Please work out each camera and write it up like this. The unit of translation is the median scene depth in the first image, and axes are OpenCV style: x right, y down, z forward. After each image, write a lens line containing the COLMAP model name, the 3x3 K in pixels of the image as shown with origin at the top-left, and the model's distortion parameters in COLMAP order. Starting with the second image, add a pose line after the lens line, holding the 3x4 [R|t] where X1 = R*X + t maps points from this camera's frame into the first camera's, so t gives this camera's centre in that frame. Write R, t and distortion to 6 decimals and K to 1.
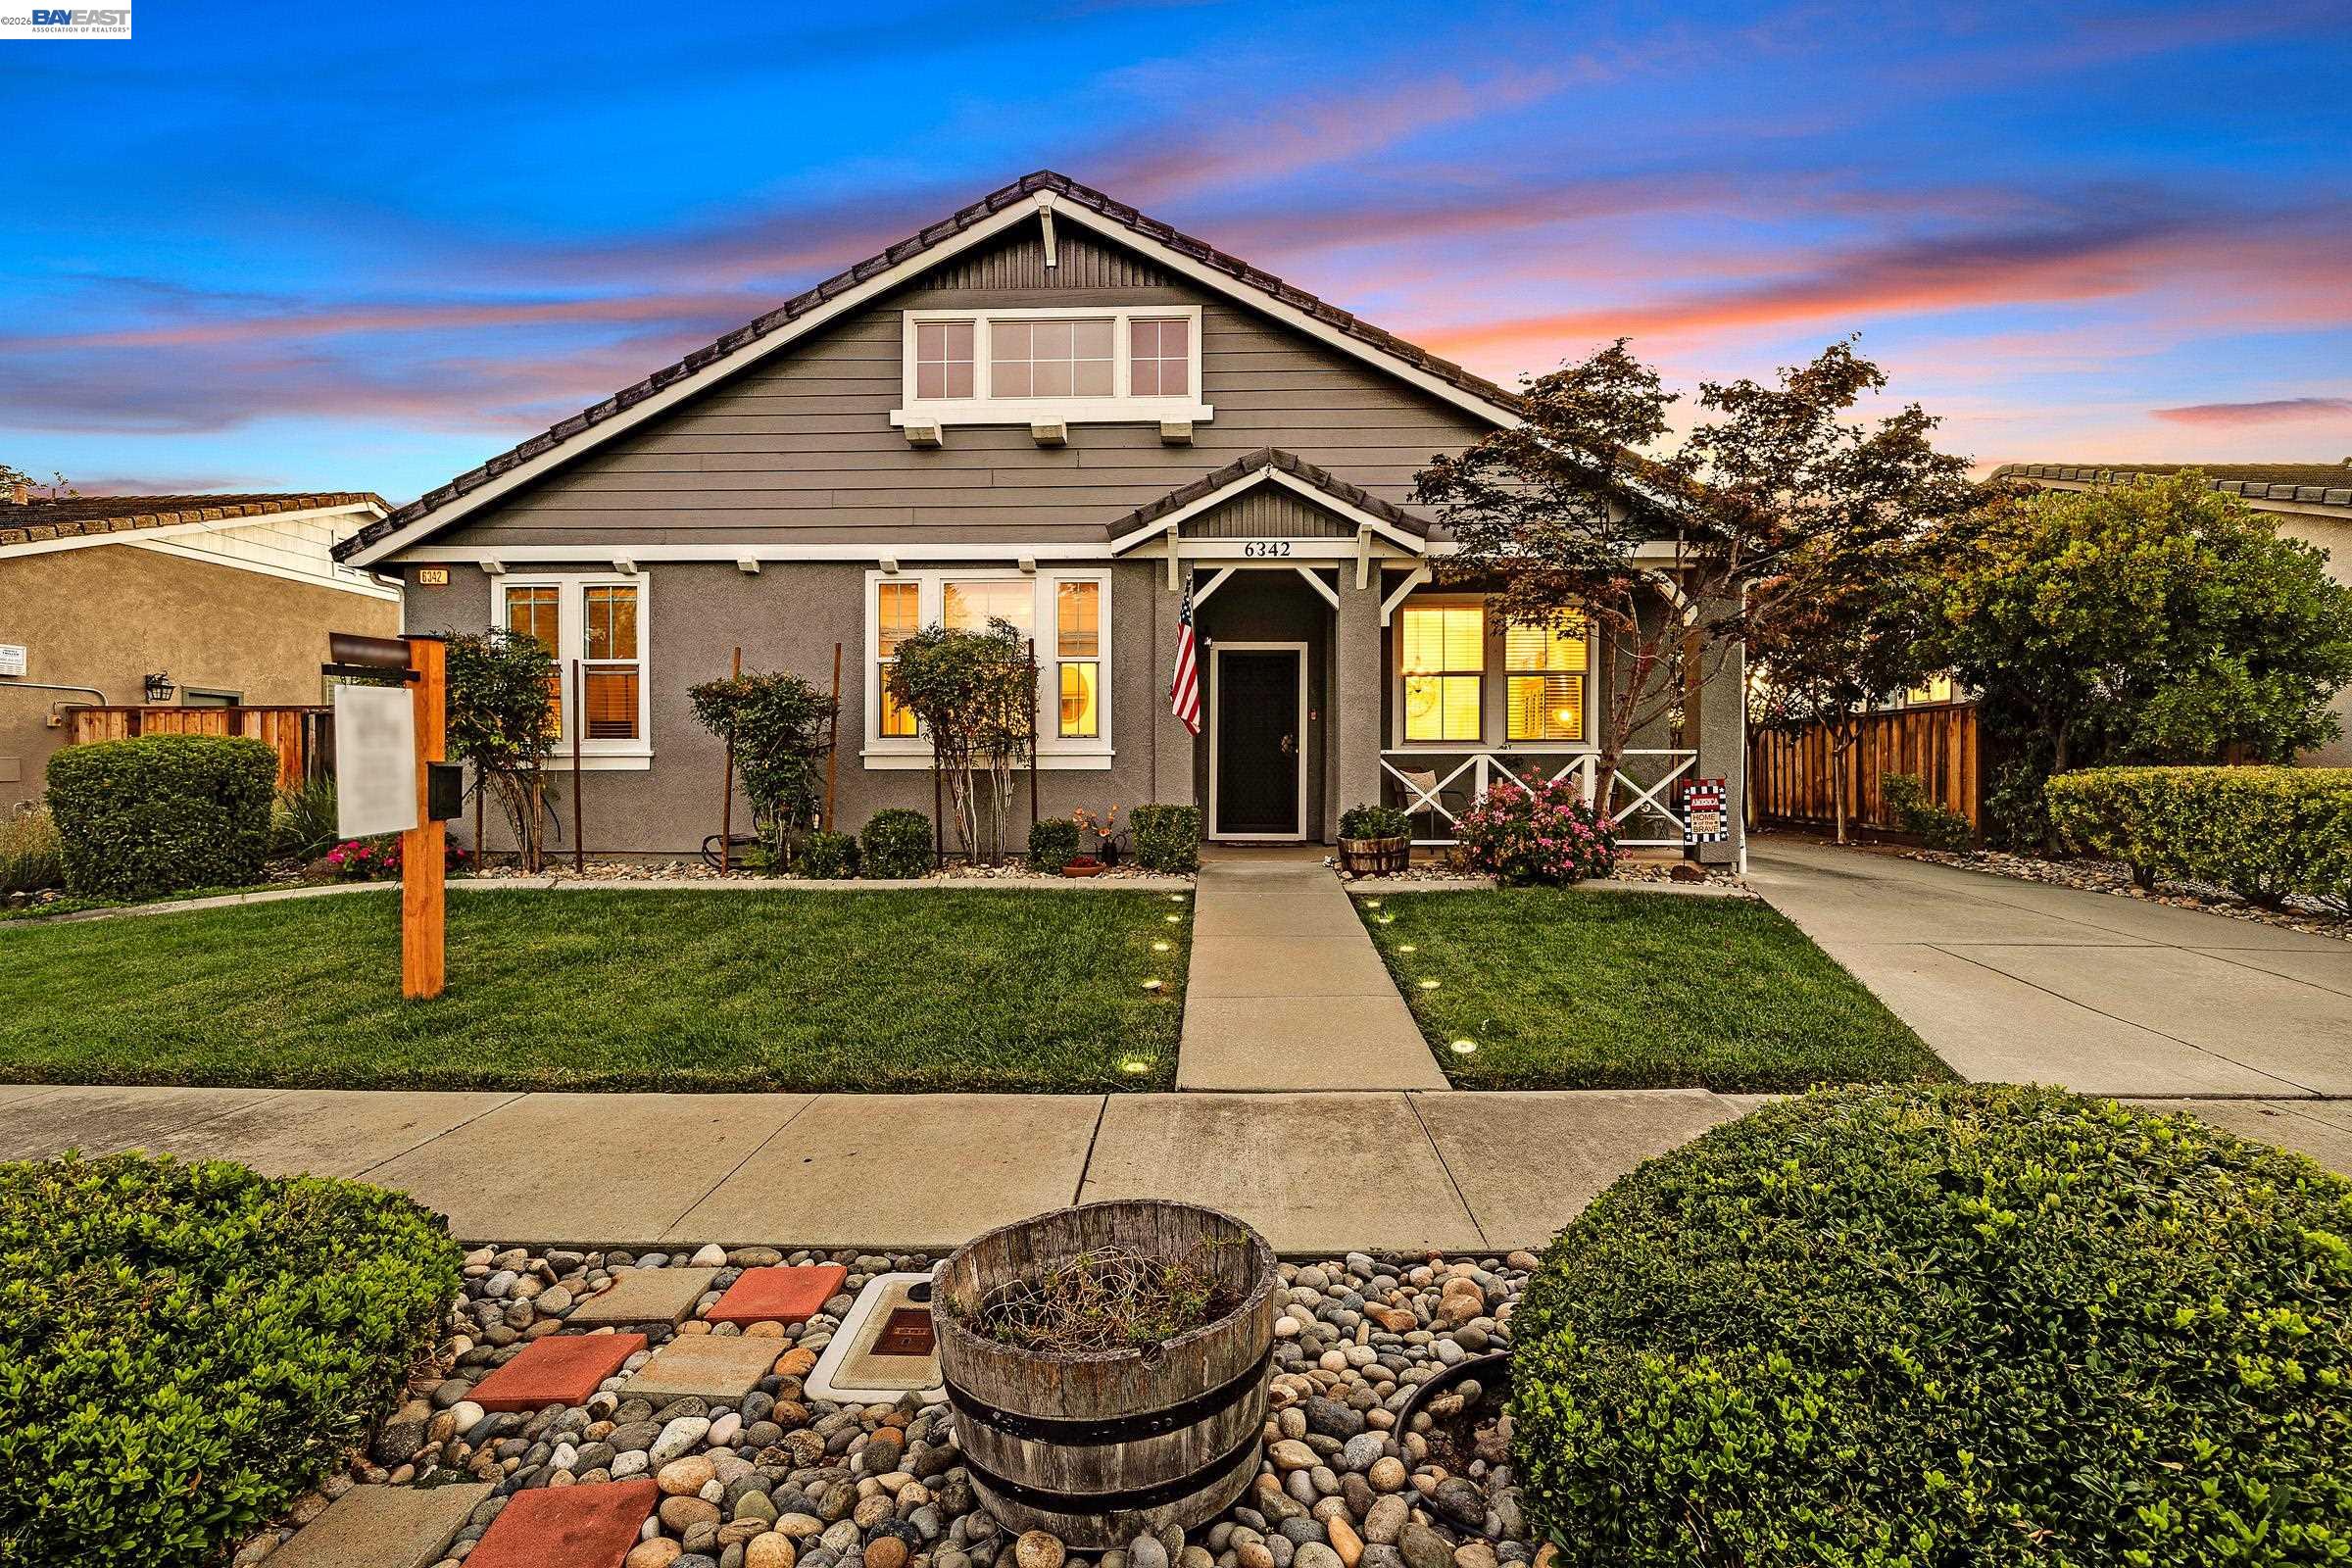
lens RADIAL K [[1091.5, 0, 1166.4], [0, 1091.5, 780.6], [0, 0, 1]] dist [-0.004521, -0.000264]
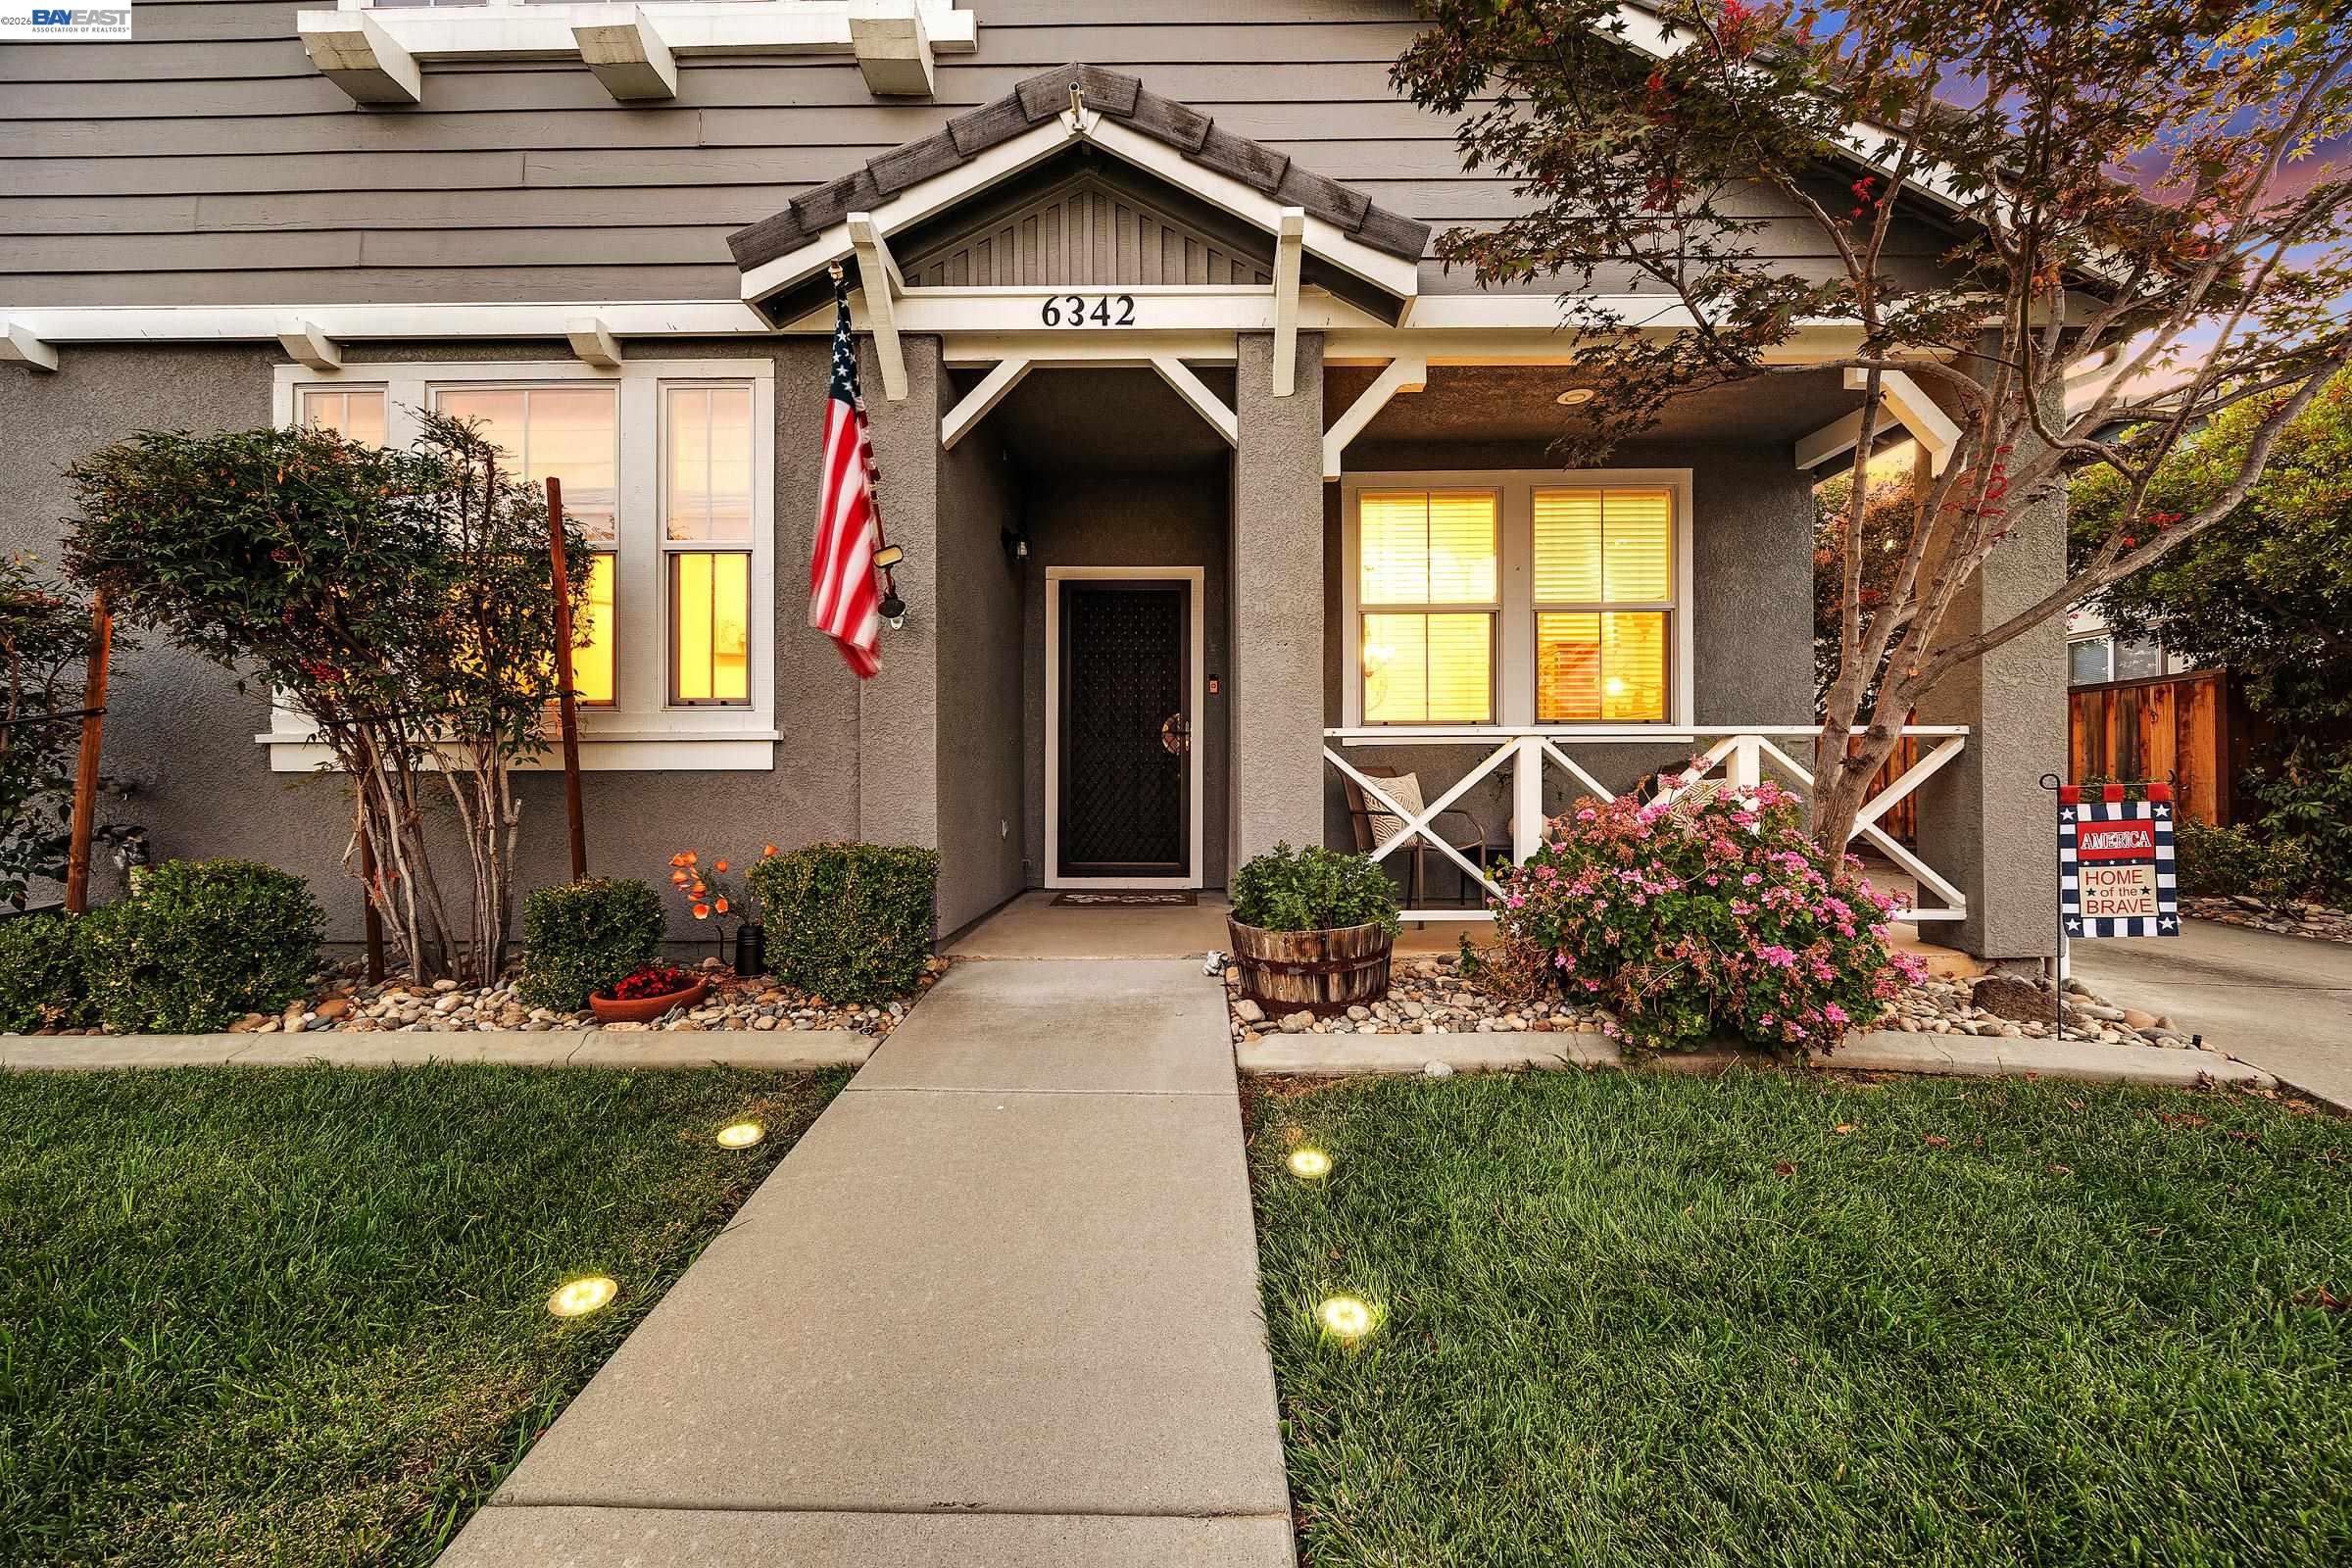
lens RADIAL K [[903.3, 0, 1172.1], [0, 903.3, 787.4], [0, 0, 1]] dist [0.003943, -0.000675]
pose [[0.999470, -0.003635, 0.032344, 0.114582], [0.003777, 0.999983, -0.004350, -0.000058], [-0.032328, 0.004470, 0.999467, 0.594400]]
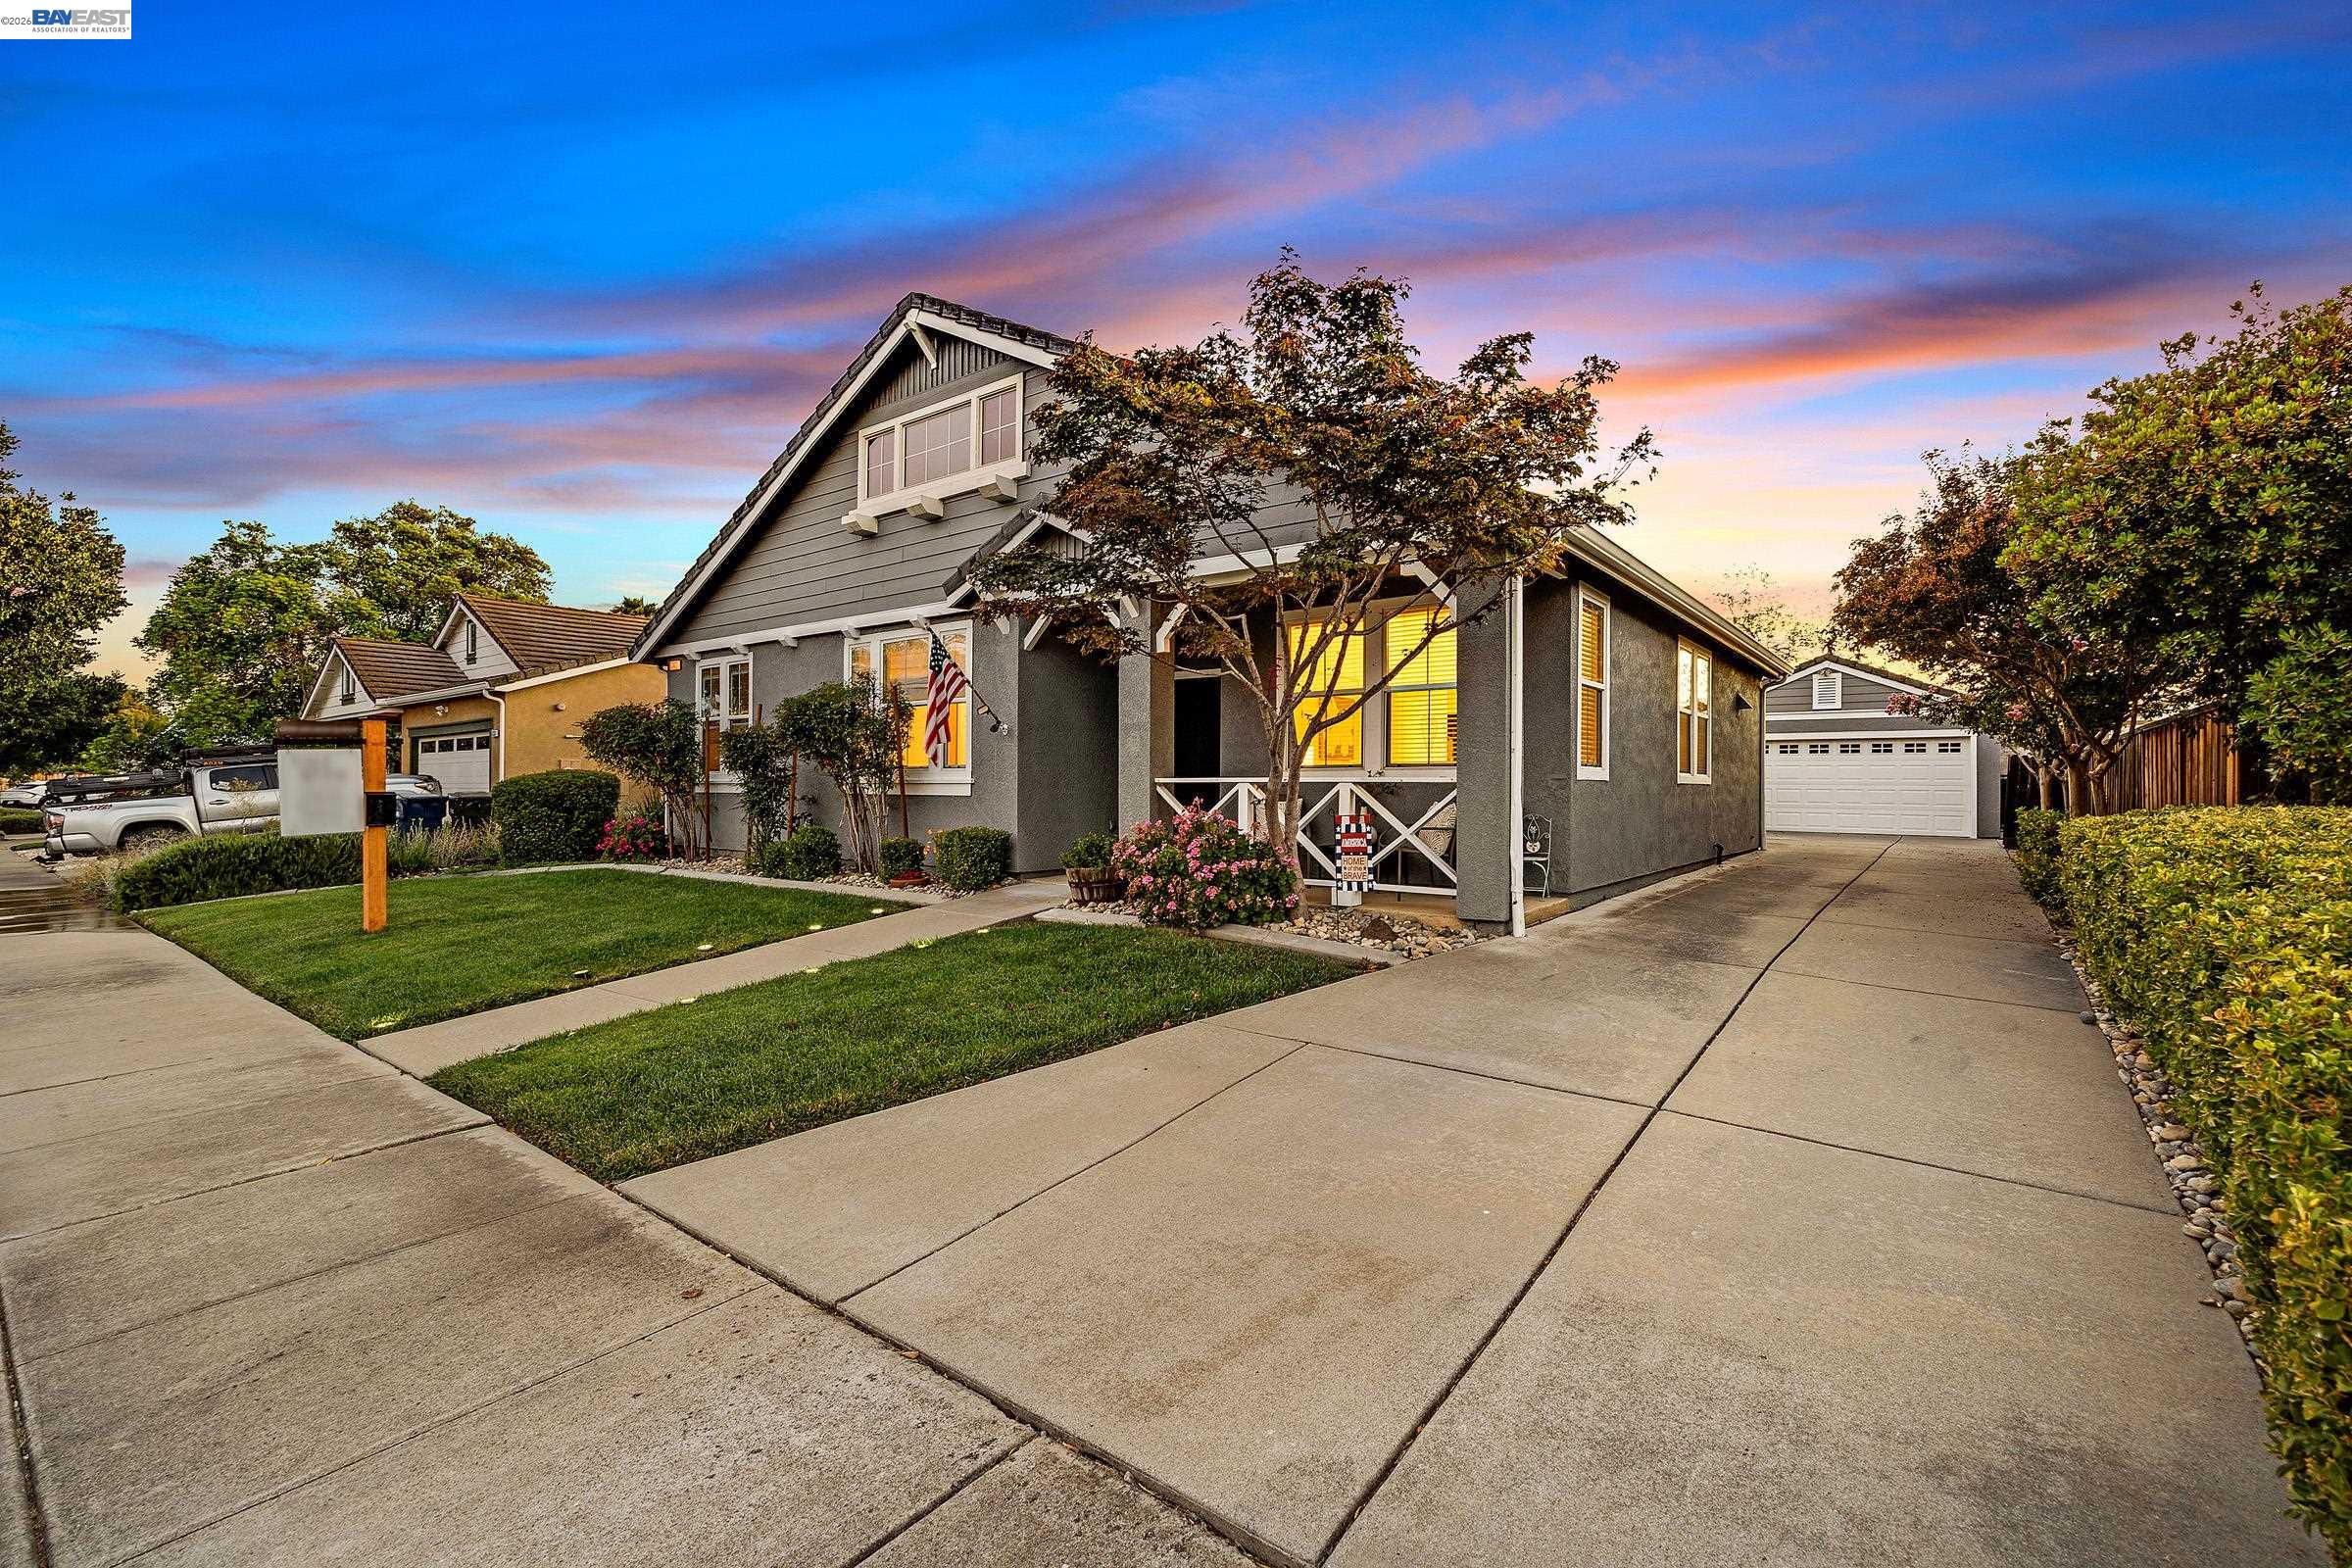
lens RADIAL K [[1003.9, 0, 1155.2], [0, 1003.9, 780.4], [0, 0, 1]] dist [-0.015366, 0.000045]
pose [[0.814843, -0.001041, -0.579681, 0.716769], [-0.006948, 0.999909, -0.011561, -0.015513], [0.579640, 0.013448, 0.814761, 0.262346]]
